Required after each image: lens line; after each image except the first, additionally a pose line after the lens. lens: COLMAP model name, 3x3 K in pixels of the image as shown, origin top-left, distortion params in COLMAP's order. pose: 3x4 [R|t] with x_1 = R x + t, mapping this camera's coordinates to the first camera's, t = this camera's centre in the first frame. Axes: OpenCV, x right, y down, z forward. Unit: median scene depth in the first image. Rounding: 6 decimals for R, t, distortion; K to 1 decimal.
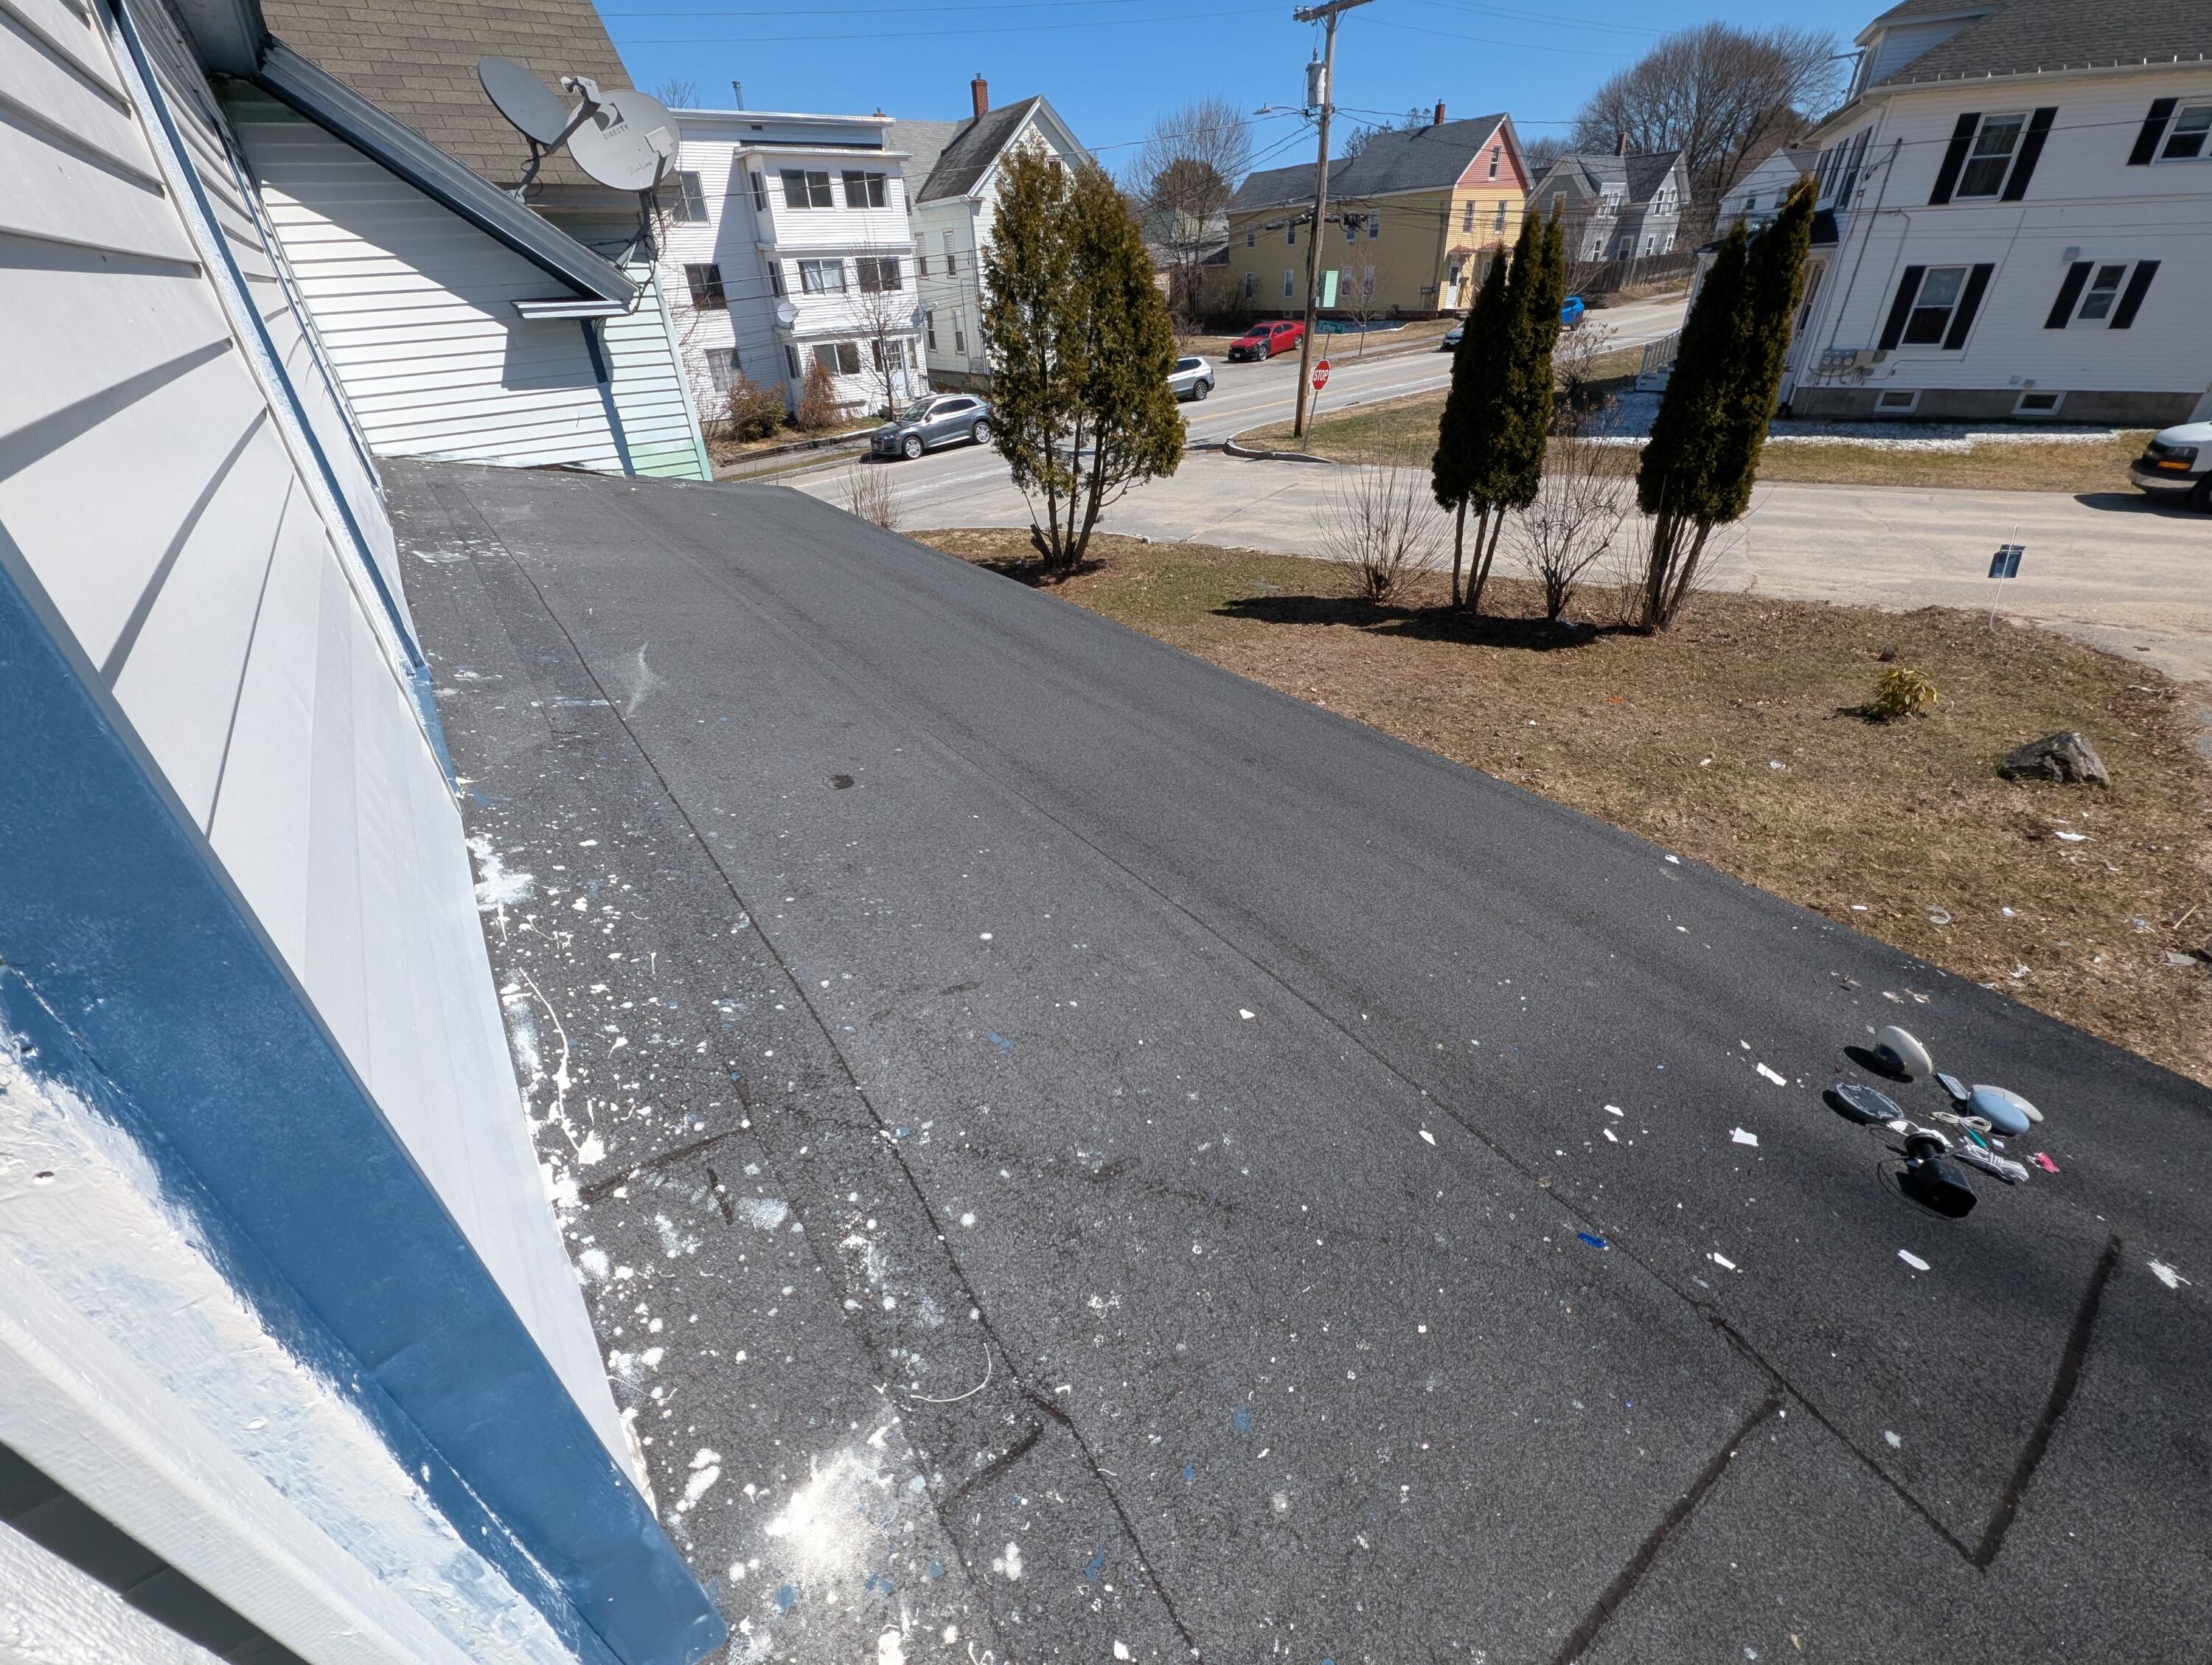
lens RADIAL K [[910.9, 0, 1107.4], [0, 910.9, 826.0], [0, 0, 1]] dist [0.001731, -0.001188]
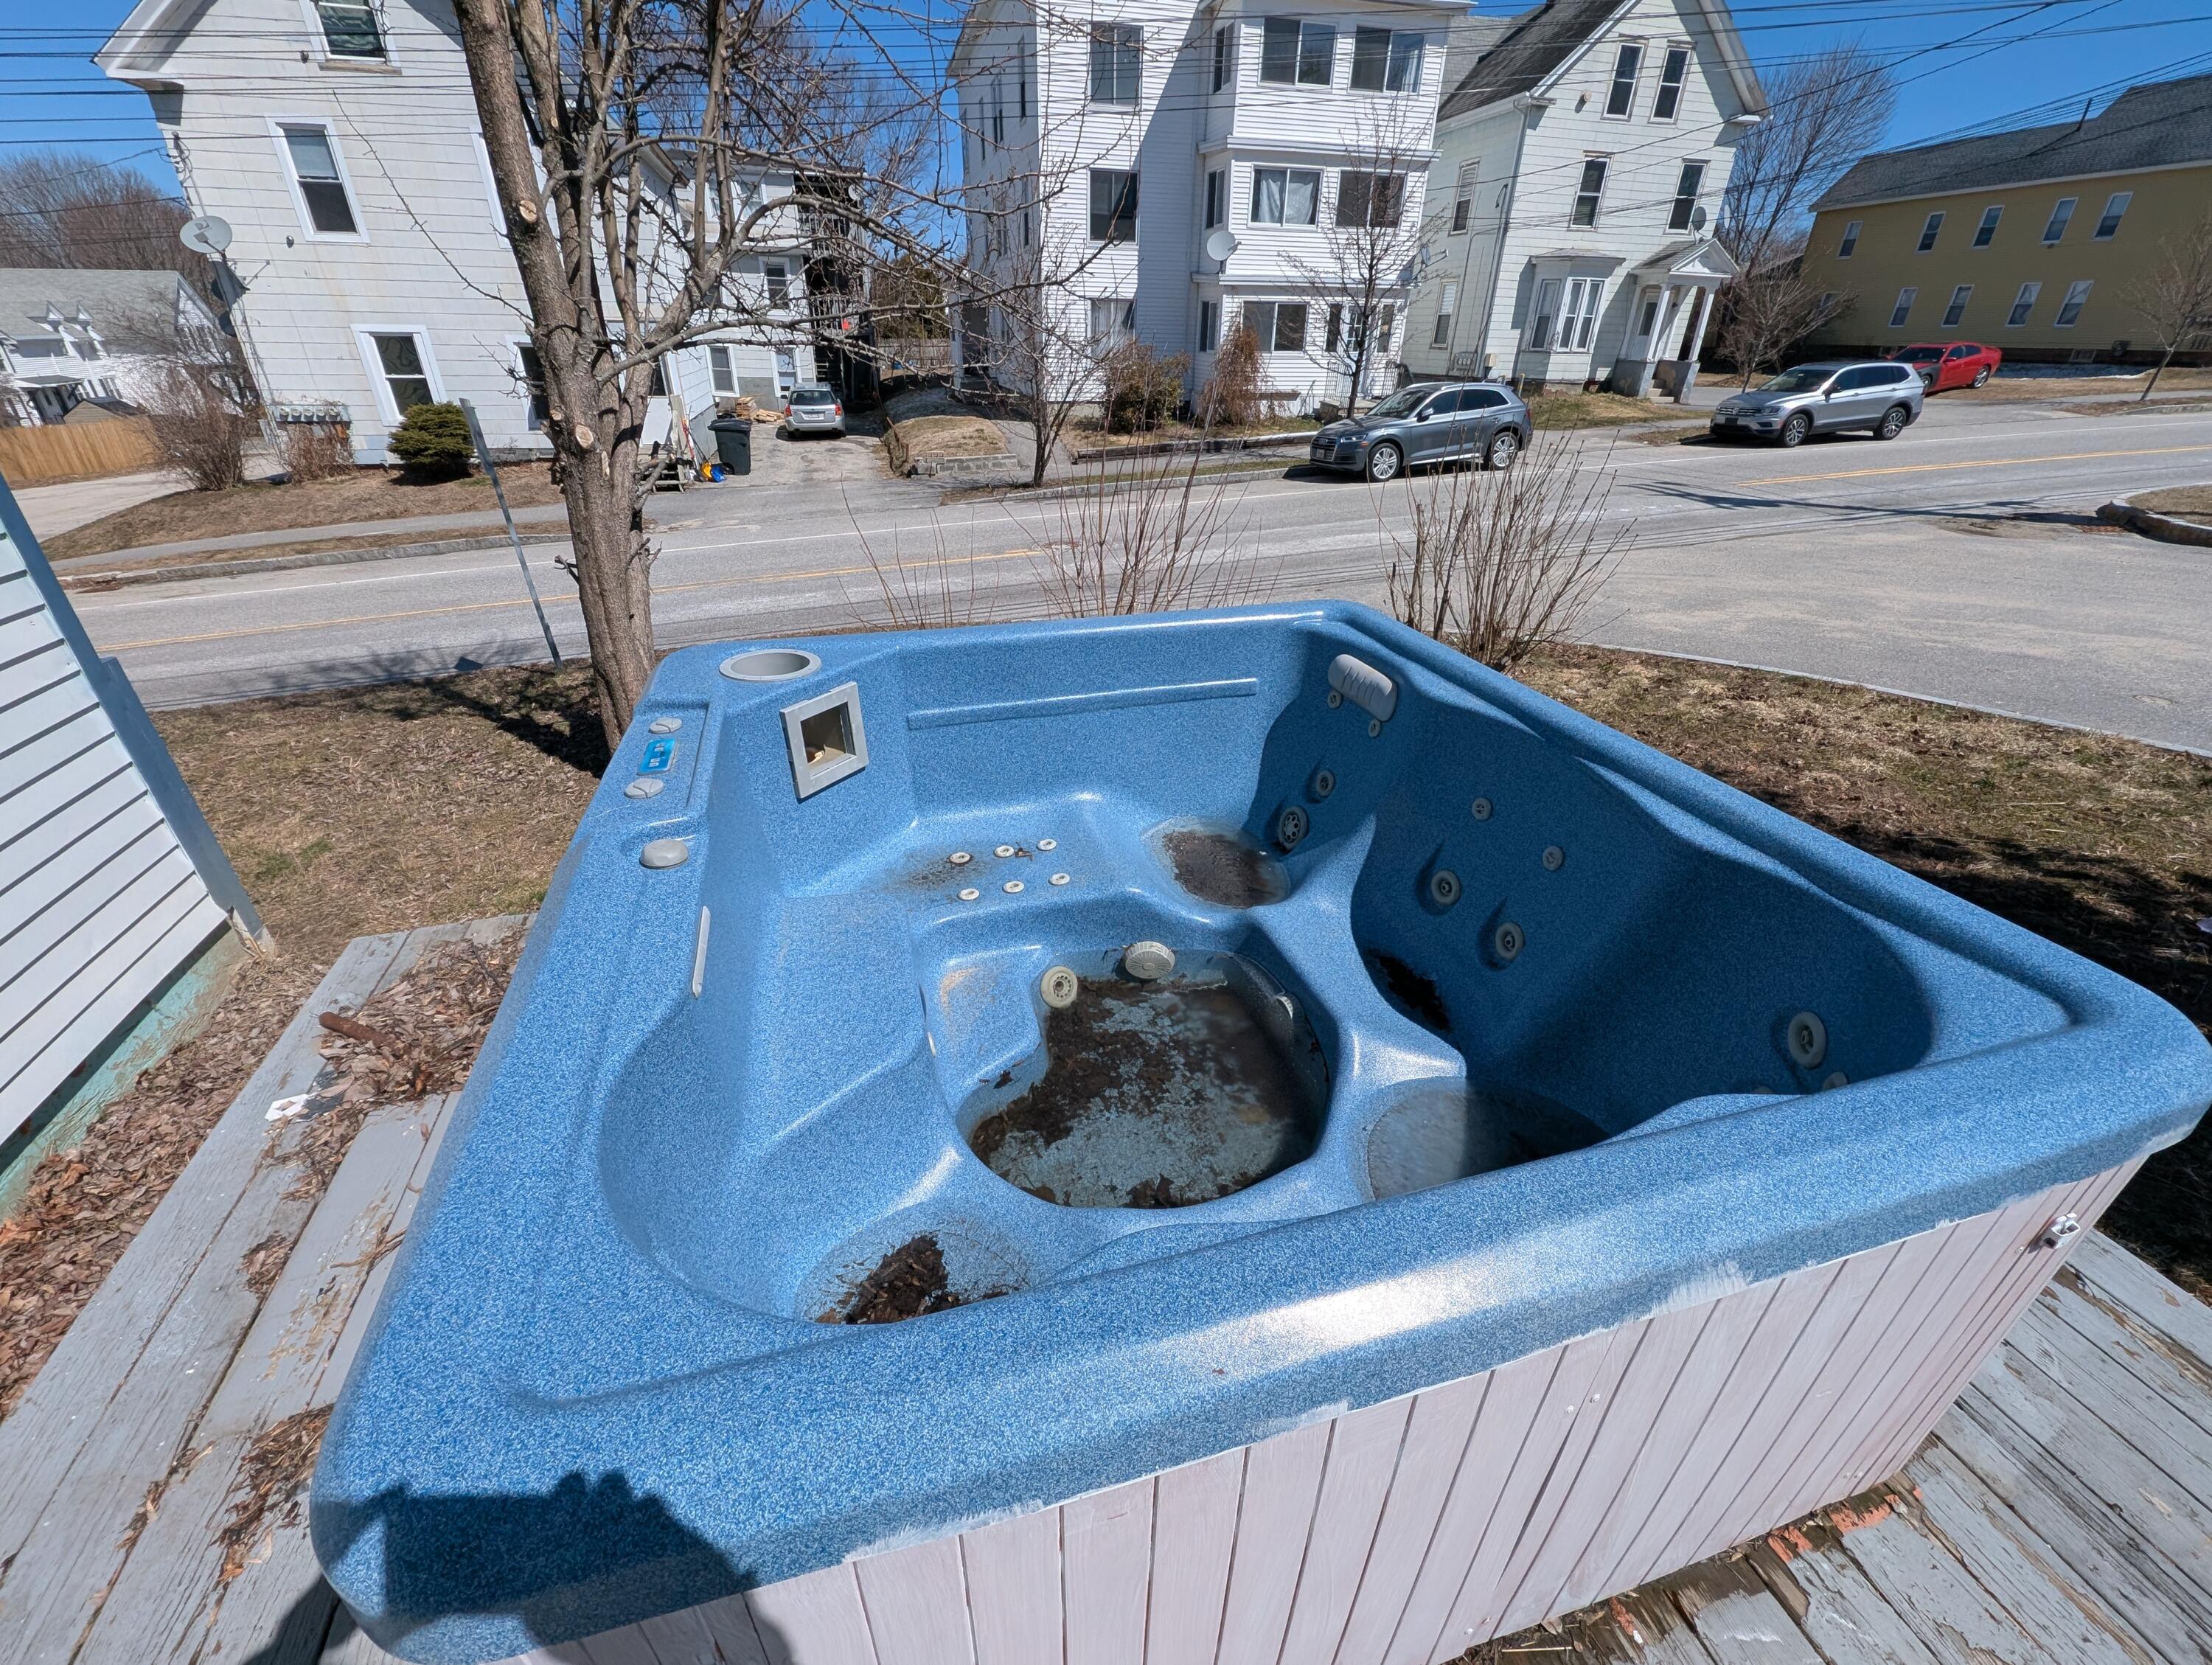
lens RADIAL K [[910.9, 0, 1103.6], [0, 910.9, 821.8], [0, 0, 1]] dist [0.001731, -0.001188]
pose [[0.932630, 0.212499, -0.291626, -0.149088], [-0.226421, 0.973923, -0.014433, -0.131185], [0.280955, 0.079491, 0.956423, 0.378523]]
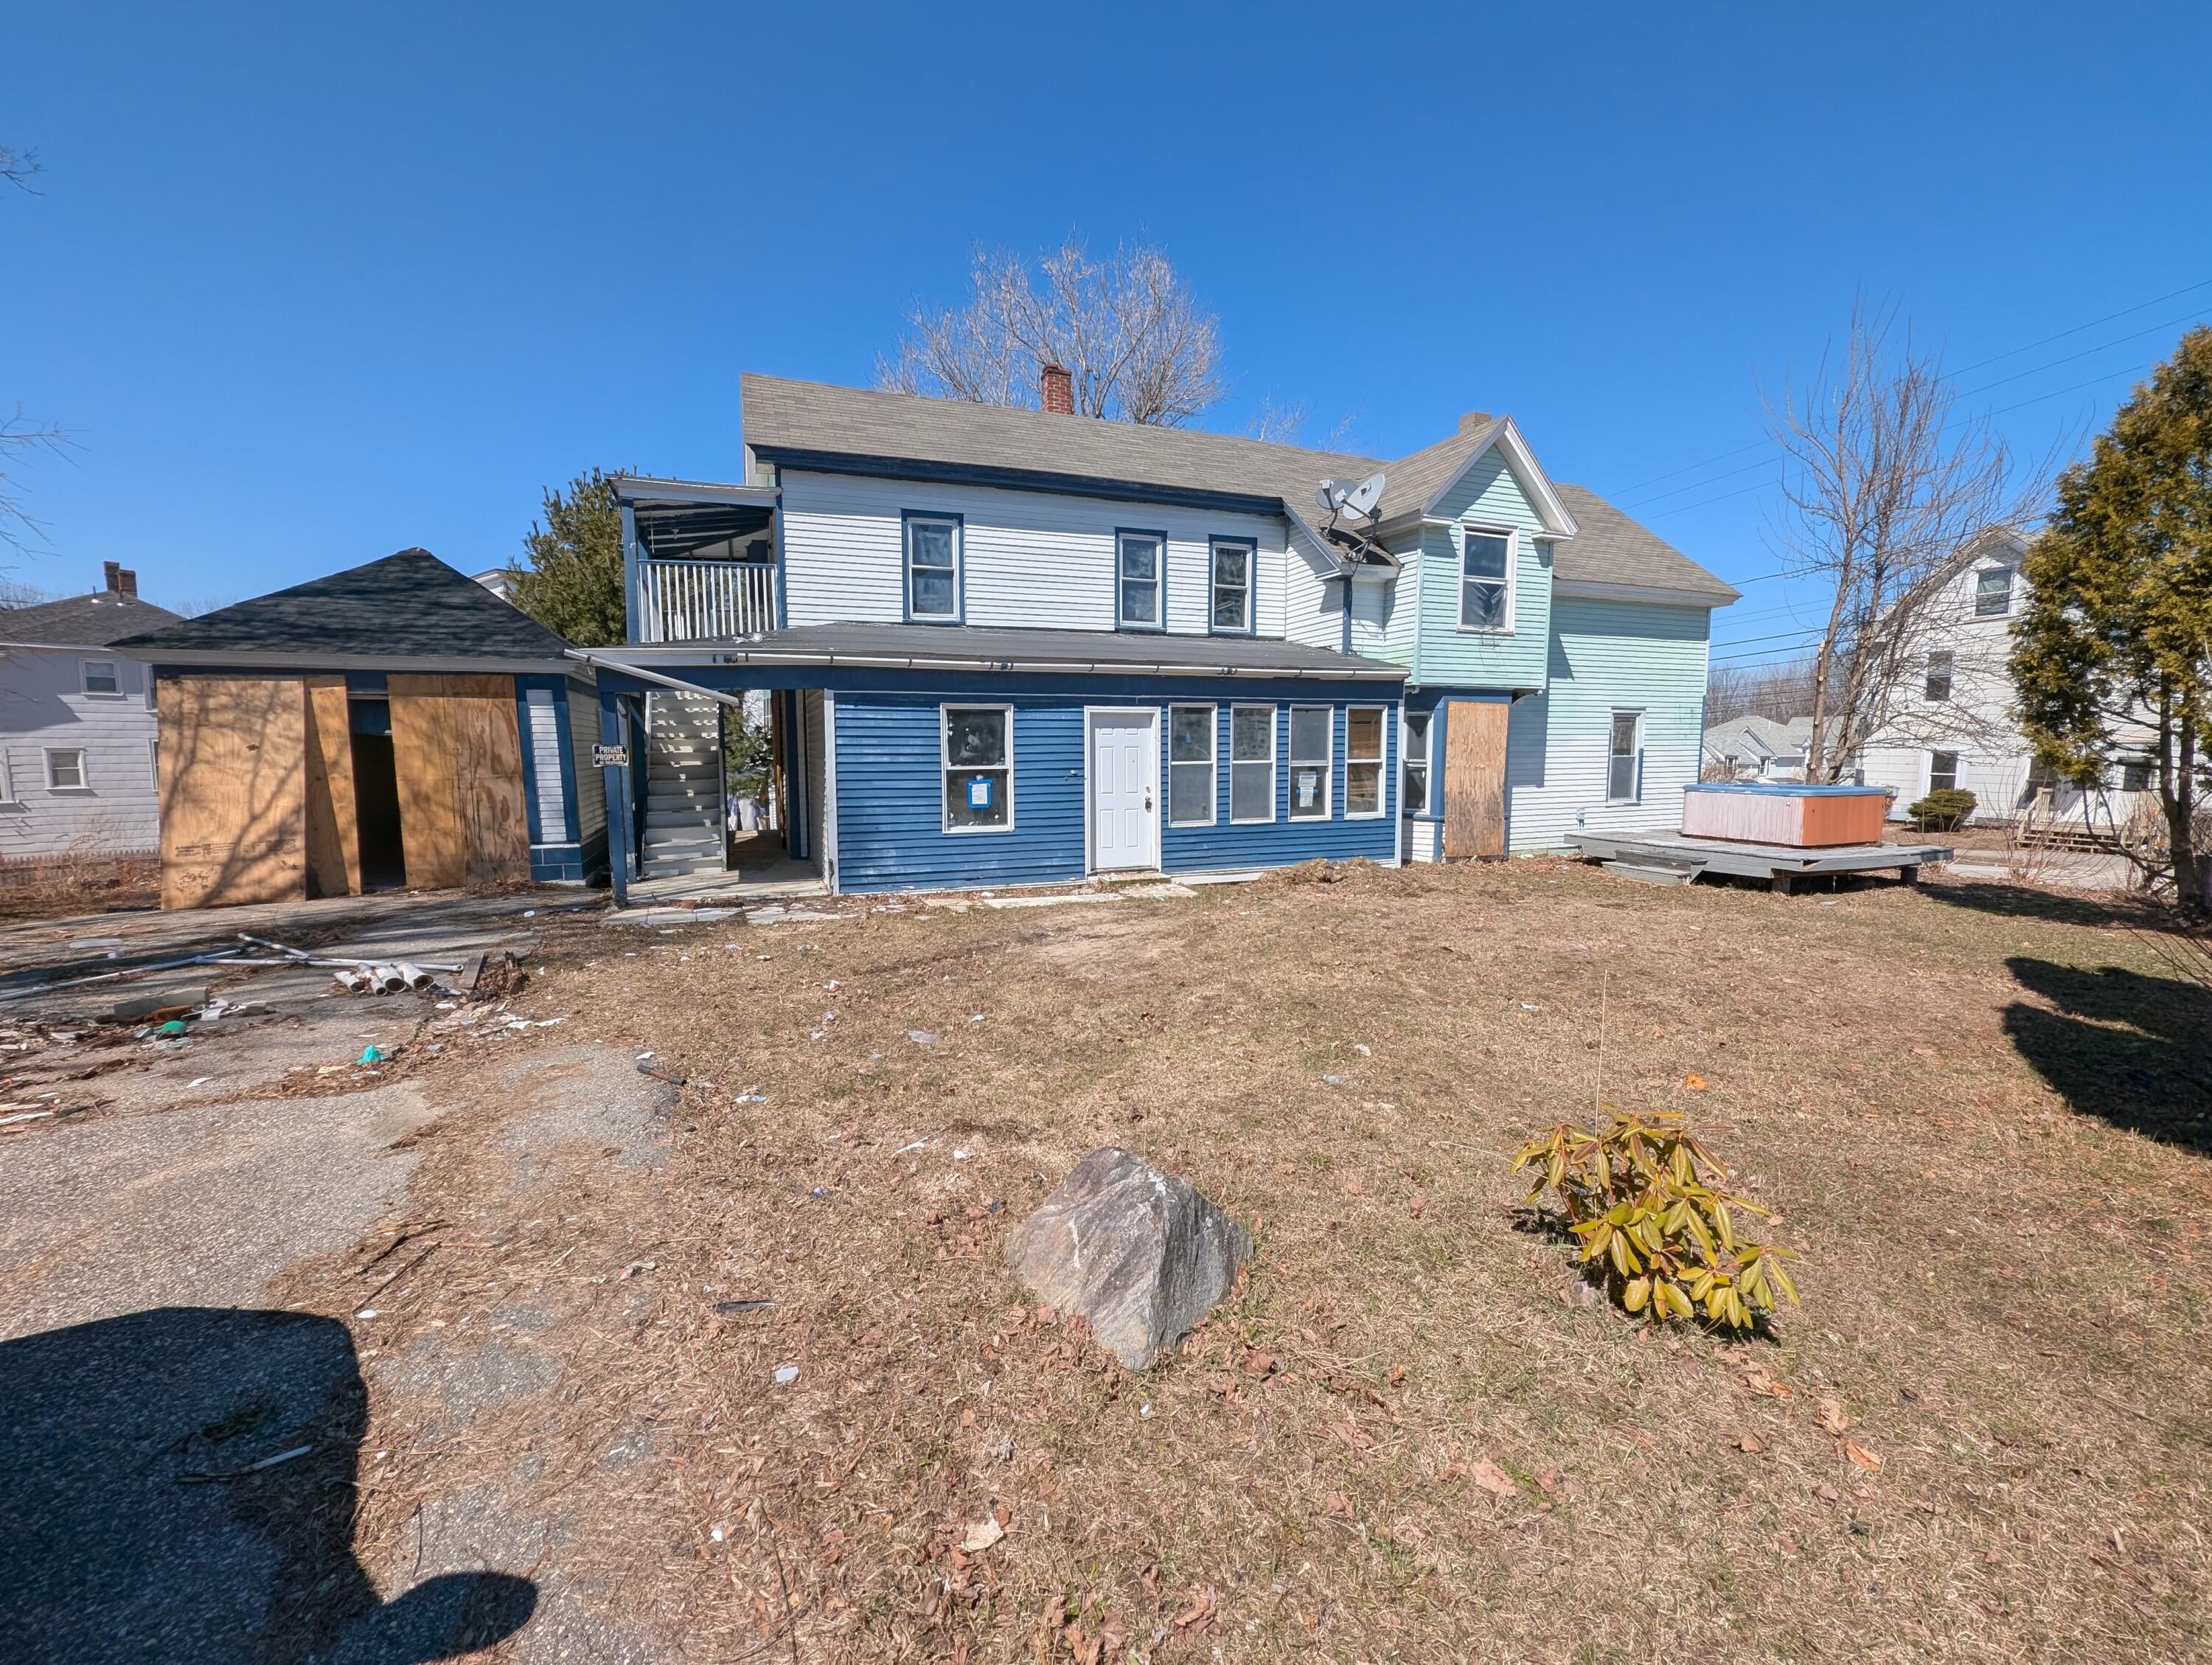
lens RADIAL K [[910.9, 0, 1109.7], [0, 910.9, 836.8], [0, 0, 1]] dist [0.001731, -0.001188]
pose [[-0.253189, 0.138788, -0.957410, 0.326404], [-0.500007, 0.828448, 0.252322, -0.068093], [0.828184, 0.542597, -0.140359, 0.239641]]
